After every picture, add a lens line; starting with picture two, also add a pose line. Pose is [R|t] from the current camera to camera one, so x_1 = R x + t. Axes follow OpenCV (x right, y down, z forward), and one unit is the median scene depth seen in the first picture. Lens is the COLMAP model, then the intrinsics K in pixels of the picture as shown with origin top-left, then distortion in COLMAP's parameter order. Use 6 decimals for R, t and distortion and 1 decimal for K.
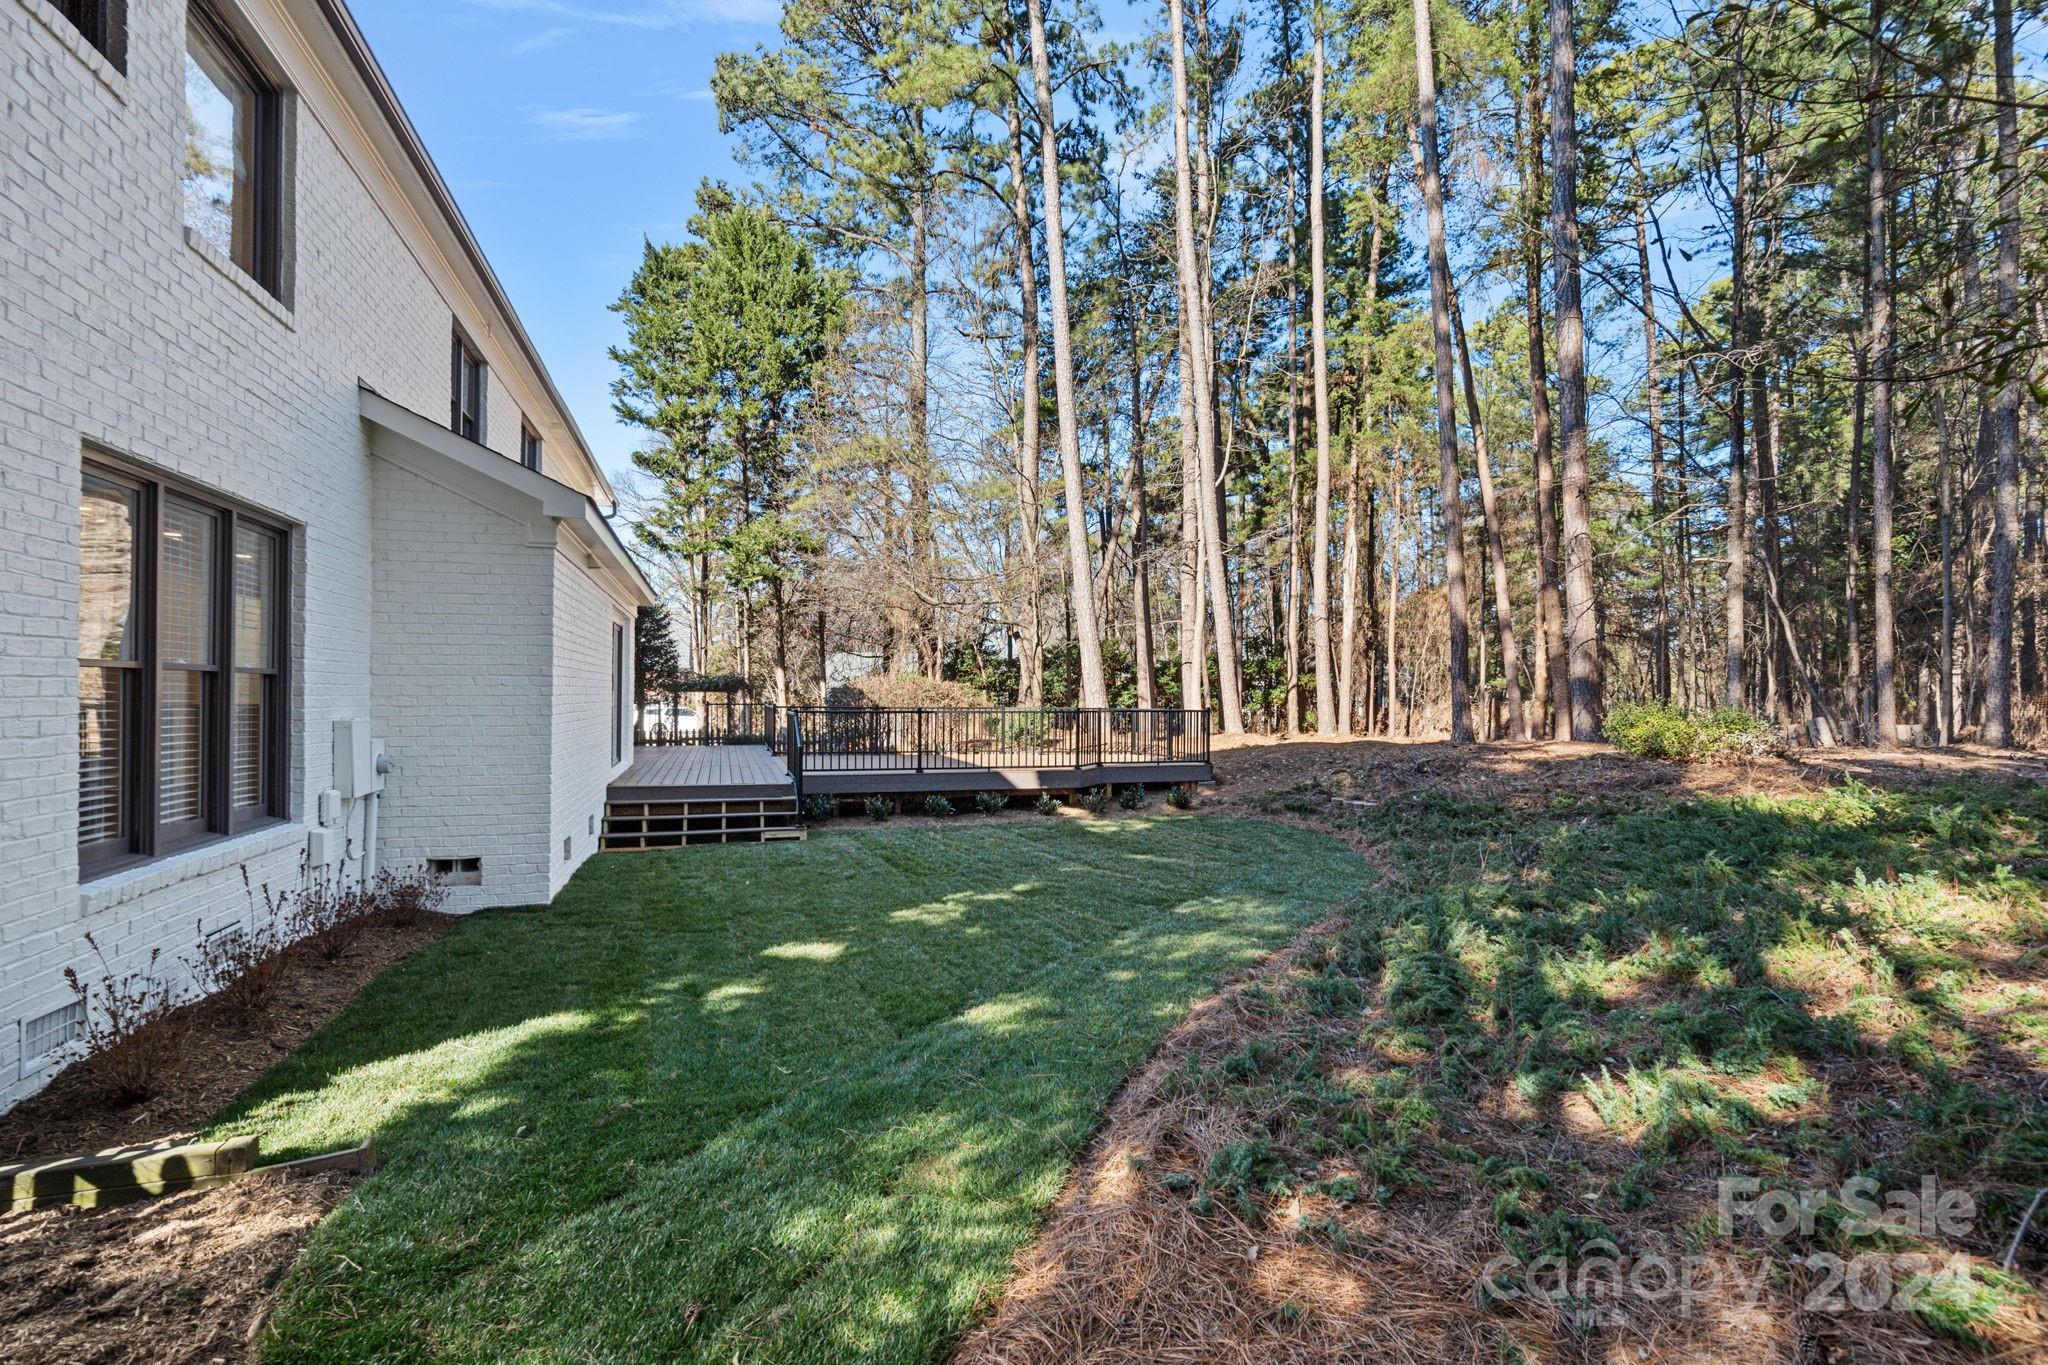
lens RADIAL K [[940.8, 0, 1024.8], [0, 940.8, 691.3], [0, 0, 1]] dist [0.000490, 0.001614]
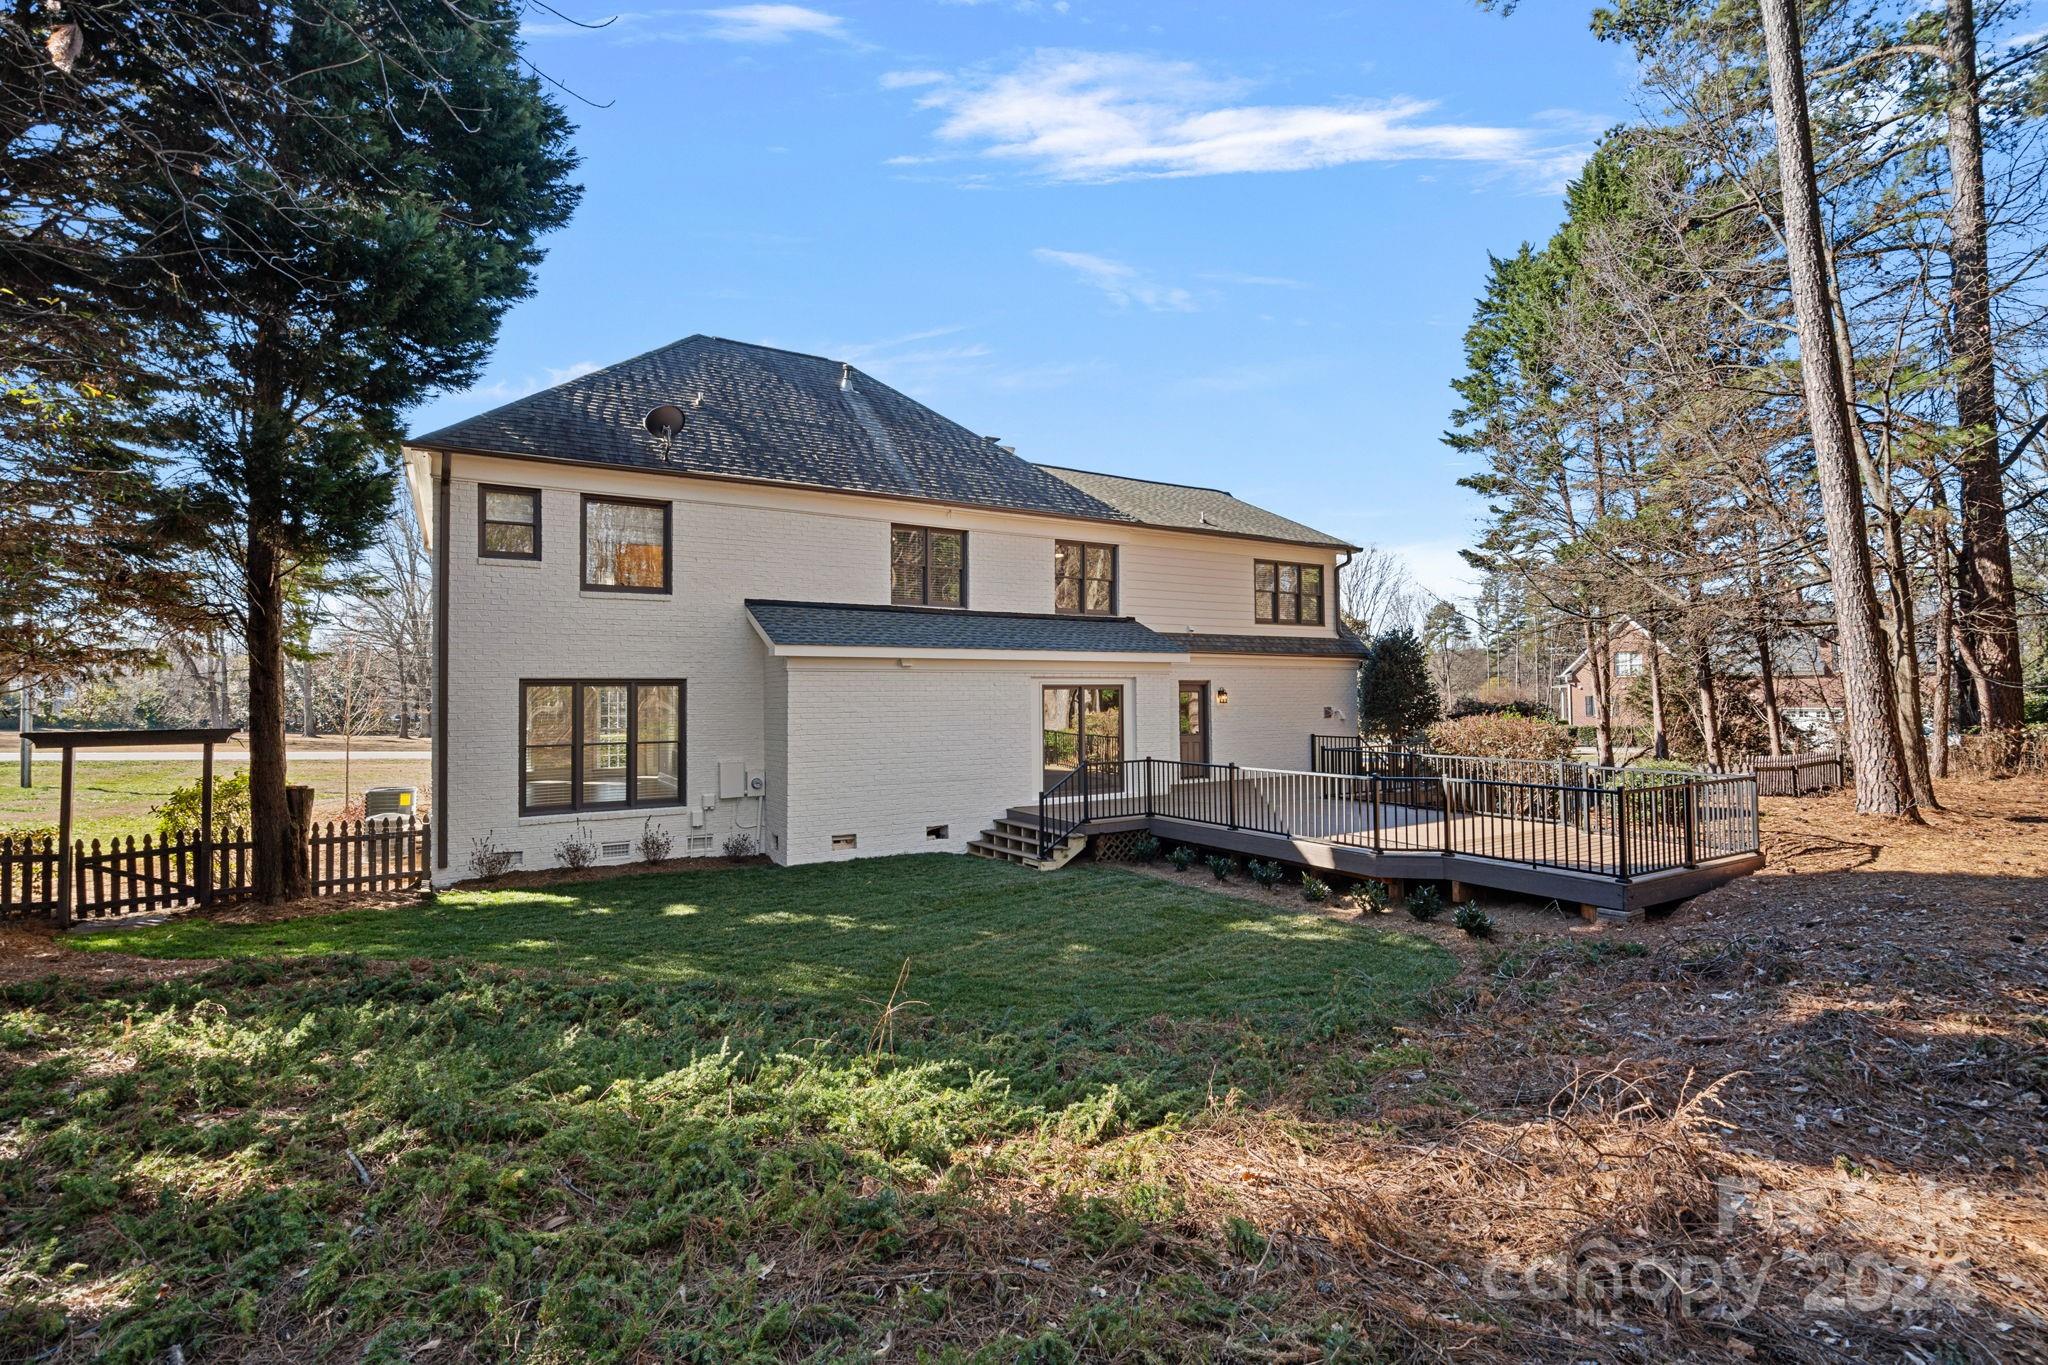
lens RADIAL K [[940.8, 0, 1026.4], [0, 940.8, 673.2], [0, 0, 1]] dist [0.000490, 0.001614]
pose [[0.238886, -0.027168, -0.970667, 0.747019], [0.012290, 0.999613, -0.024953, -0.050935], [0.970970, -0.005968, 0.239128, 0.535652]]
